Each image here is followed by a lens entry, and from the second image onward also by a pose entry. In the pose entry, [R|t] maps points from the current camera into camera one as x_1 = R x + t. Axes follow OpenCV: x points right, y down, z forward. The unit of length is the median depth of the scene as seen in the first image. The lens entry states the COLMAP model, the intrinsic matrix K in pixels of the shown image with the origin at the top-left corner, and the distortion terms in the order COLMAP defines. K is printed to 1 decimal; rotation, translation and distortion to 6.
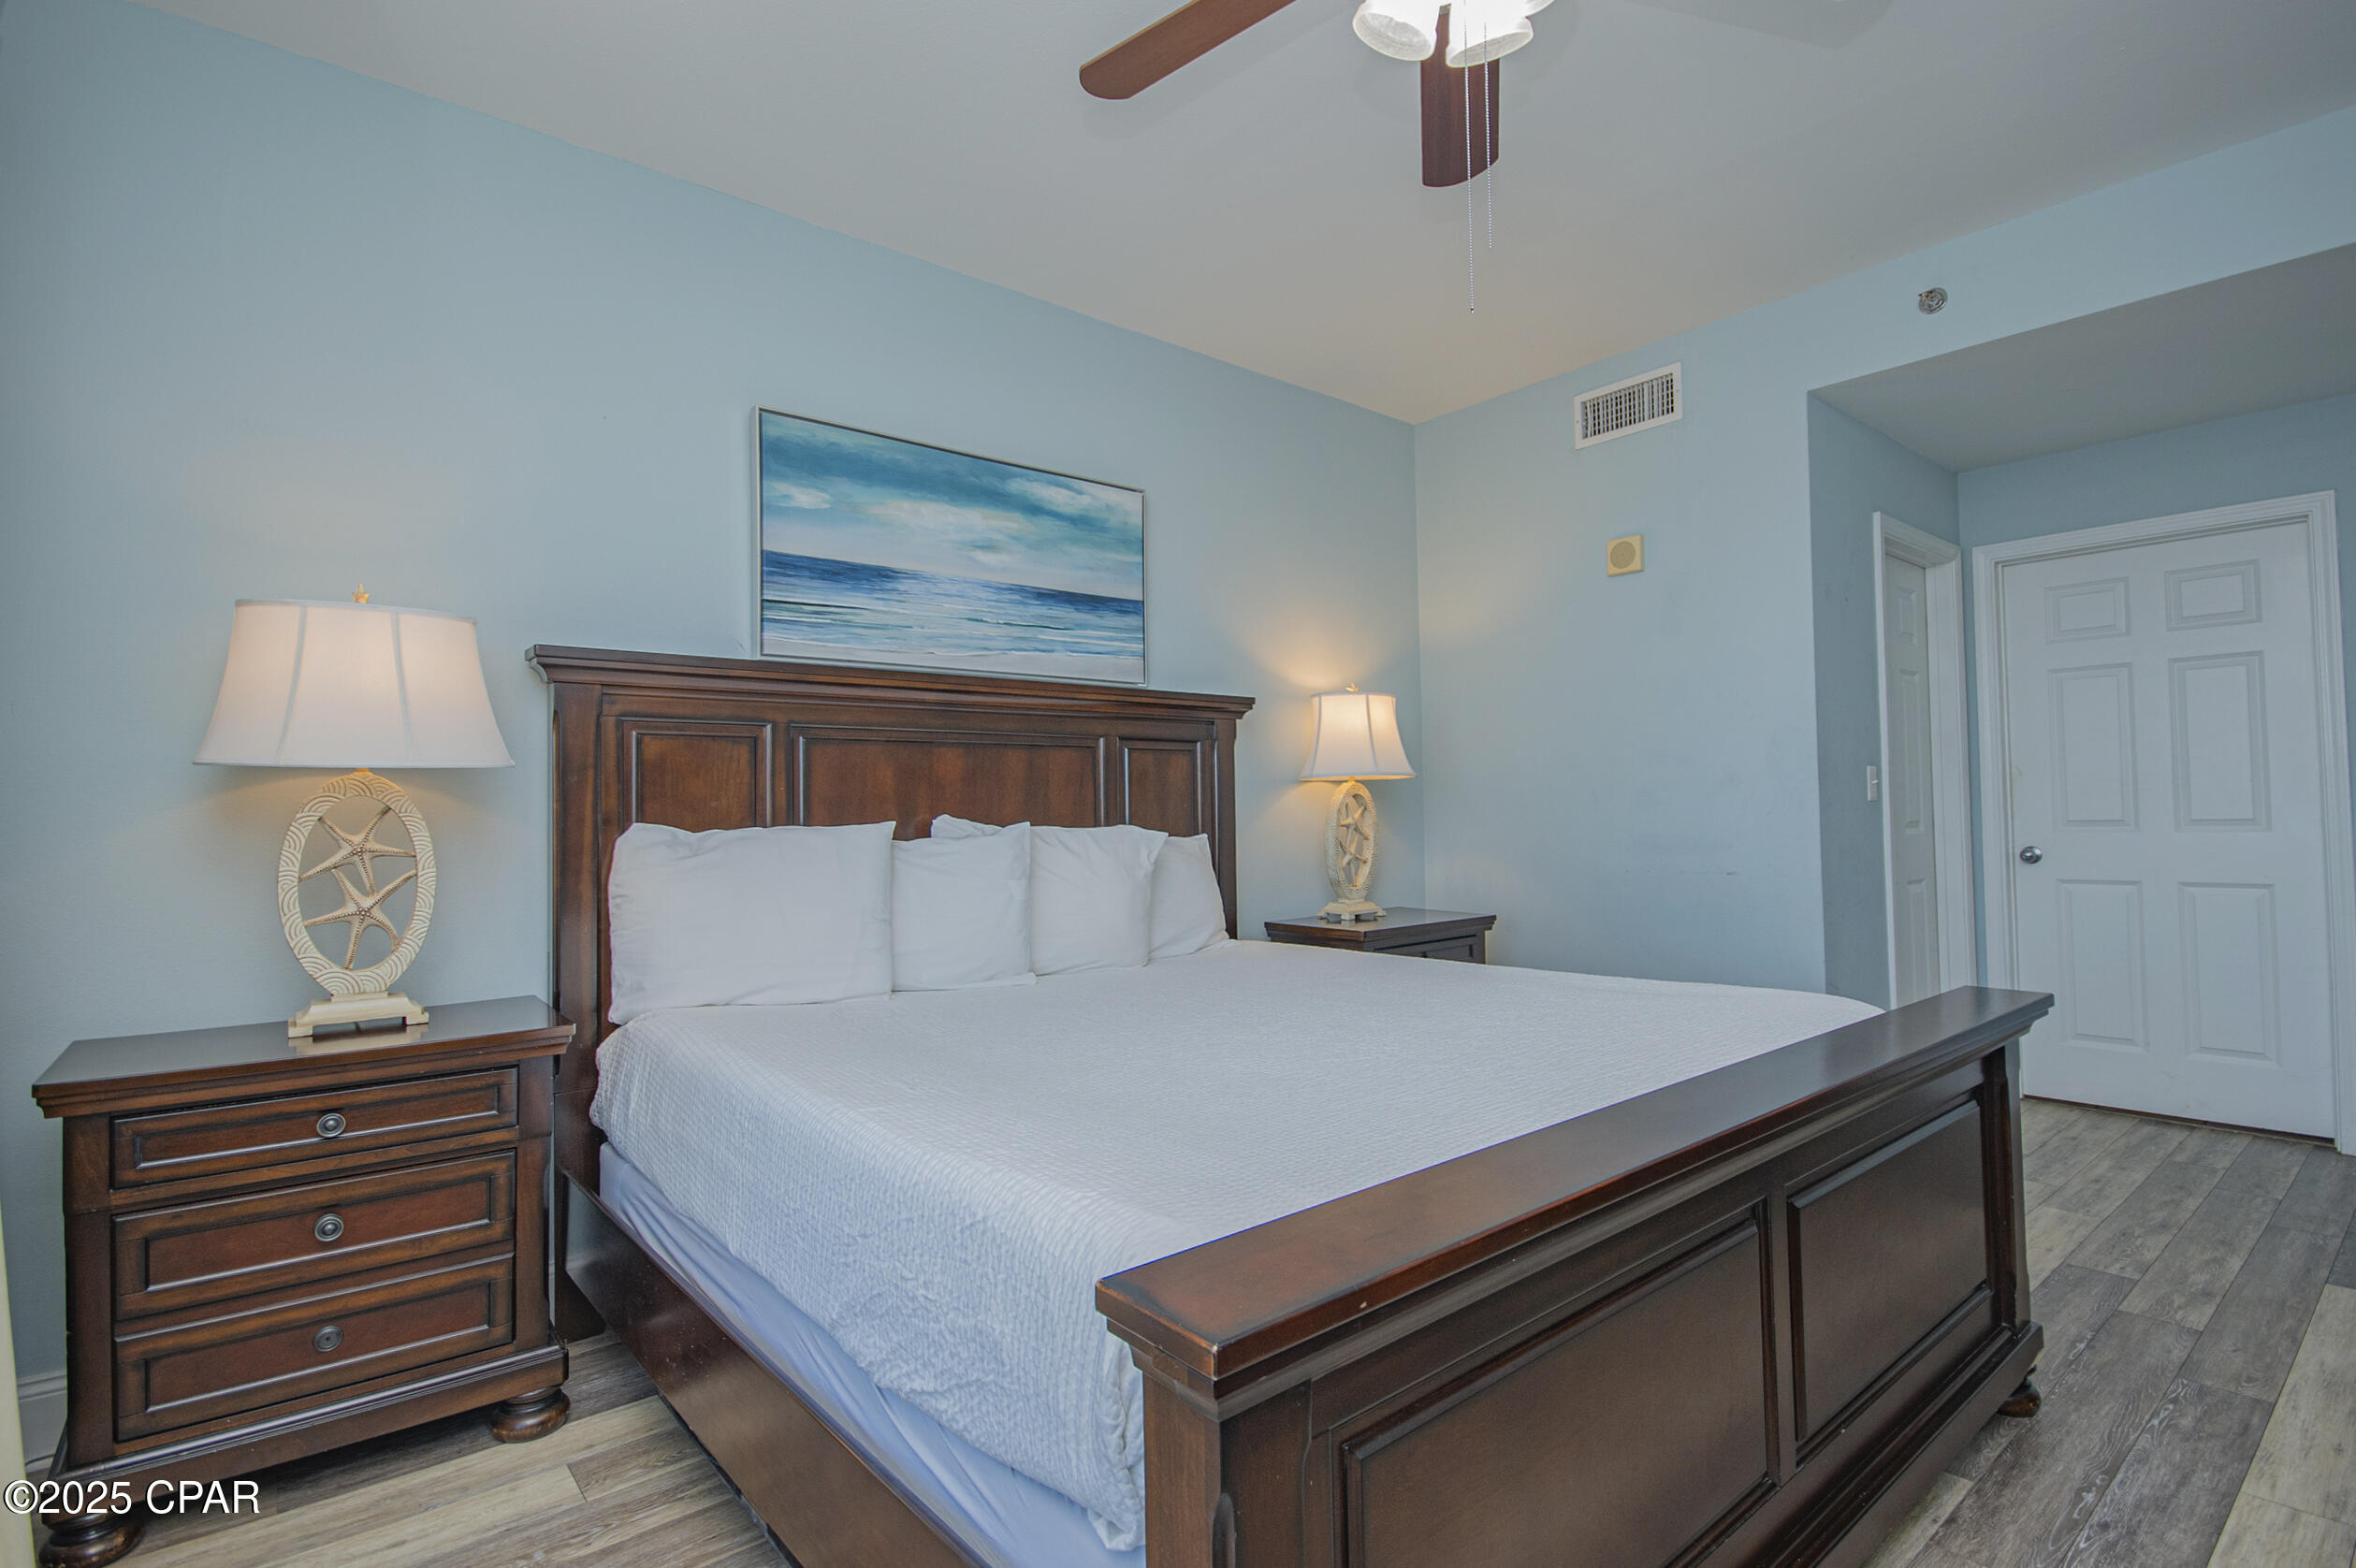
lens RADIAL K [[1090.3, 0, 1188.6], [0, 1090.3, 781.9], [0, 0, 1]] dist [-0.002533, -0.000661]
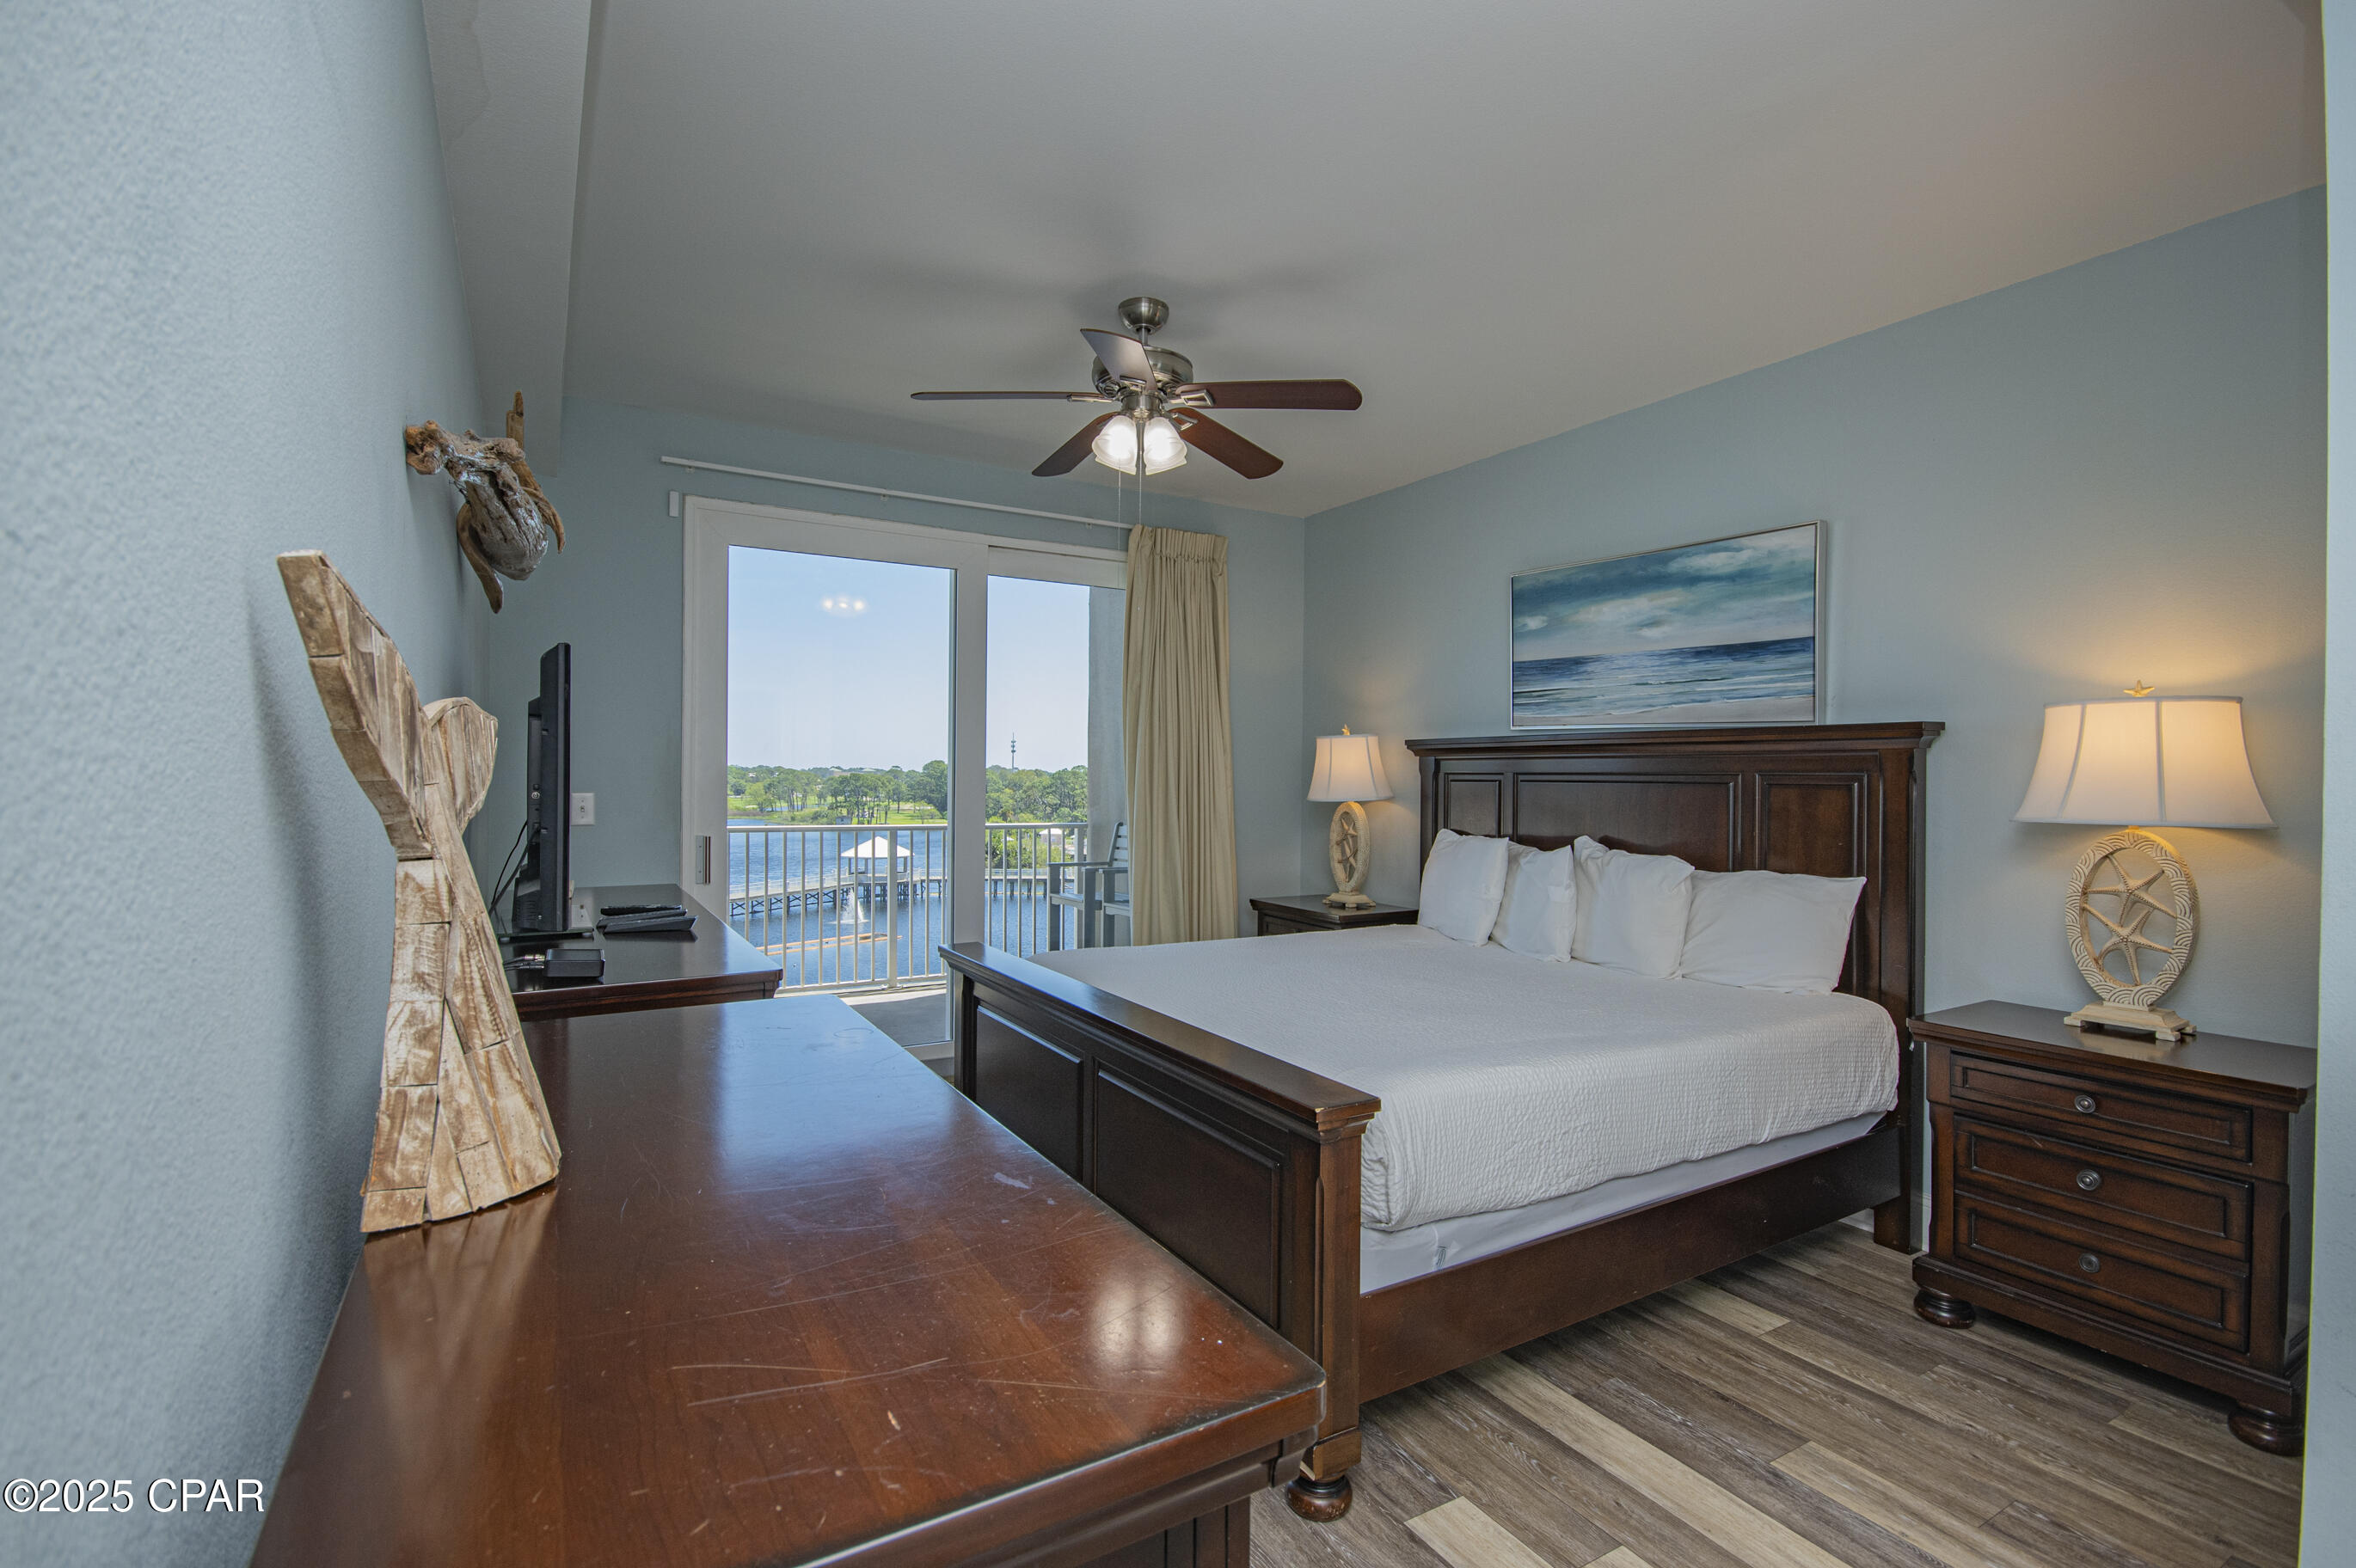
lens RADIAL K [[1091.0, 0, 1185.4], [0, 1091.0, 780.7], [0, 0, 1]] dist [0.002970, 0.000521]
pose [[-0.140307, 0.013415, -0.990017, 1.395373], [-0.019404, 0.999679, 0.016296, -0.059554], [0.989918, 0.021497, -0.140002, 0.819889]]
